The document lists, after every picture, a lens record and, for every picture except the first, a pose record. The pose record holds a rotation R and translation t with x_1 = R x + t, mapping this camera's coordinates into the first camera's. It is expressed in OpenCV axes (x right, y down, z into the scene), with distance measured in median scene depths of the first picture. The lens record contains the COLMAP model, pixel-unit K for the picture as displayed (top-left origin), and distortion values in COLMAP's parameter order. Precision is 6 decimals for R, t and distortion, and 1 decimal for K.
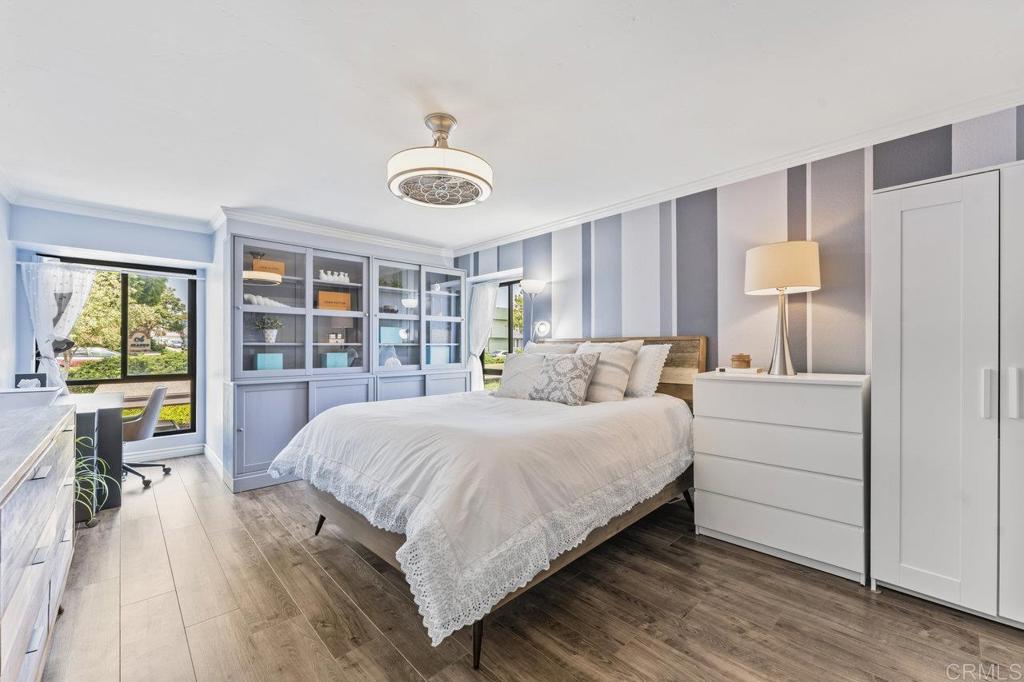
lens RADIAL K [[414.9, 0, 508.4], [0, 414.9, 345.9], [0, 0, 1]] dist [0.000531, 0.000247]
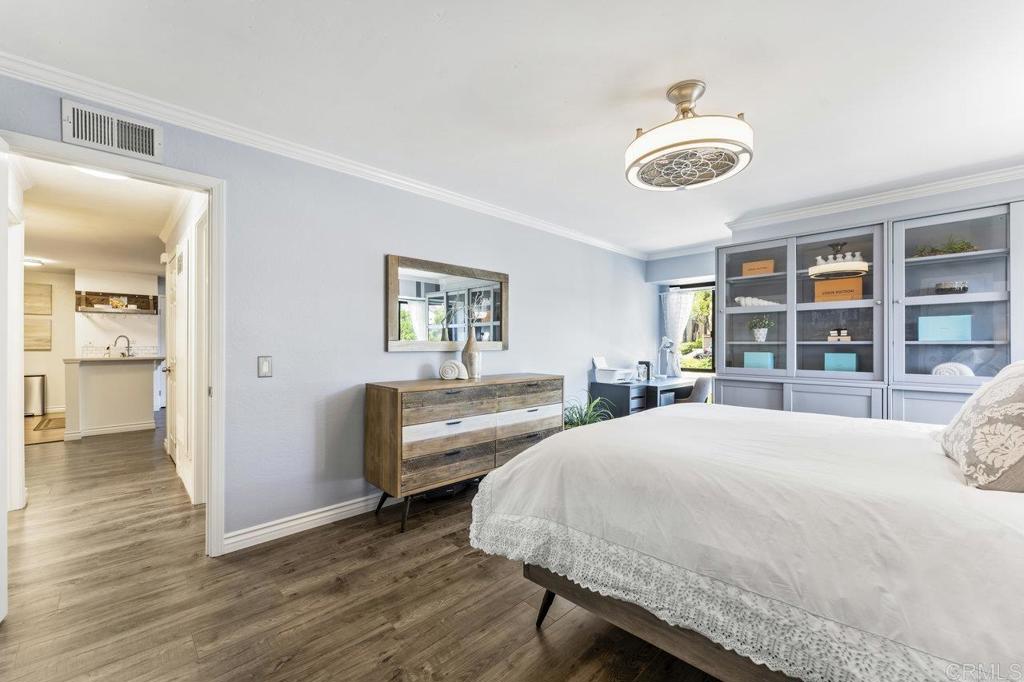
lens RADIAL K [[414.9, 0, 508.4], [0, 414.9, 345.9], [0, 0, 1]] dist [0.000531, 0.000247]
pose [[0.000139, 0.002506, -0.999997, 0.432734], [0.000334, 0.999997, 0.002506, 0.000016], [1.000000, -0.000334, 0.000139, 0.372404]]
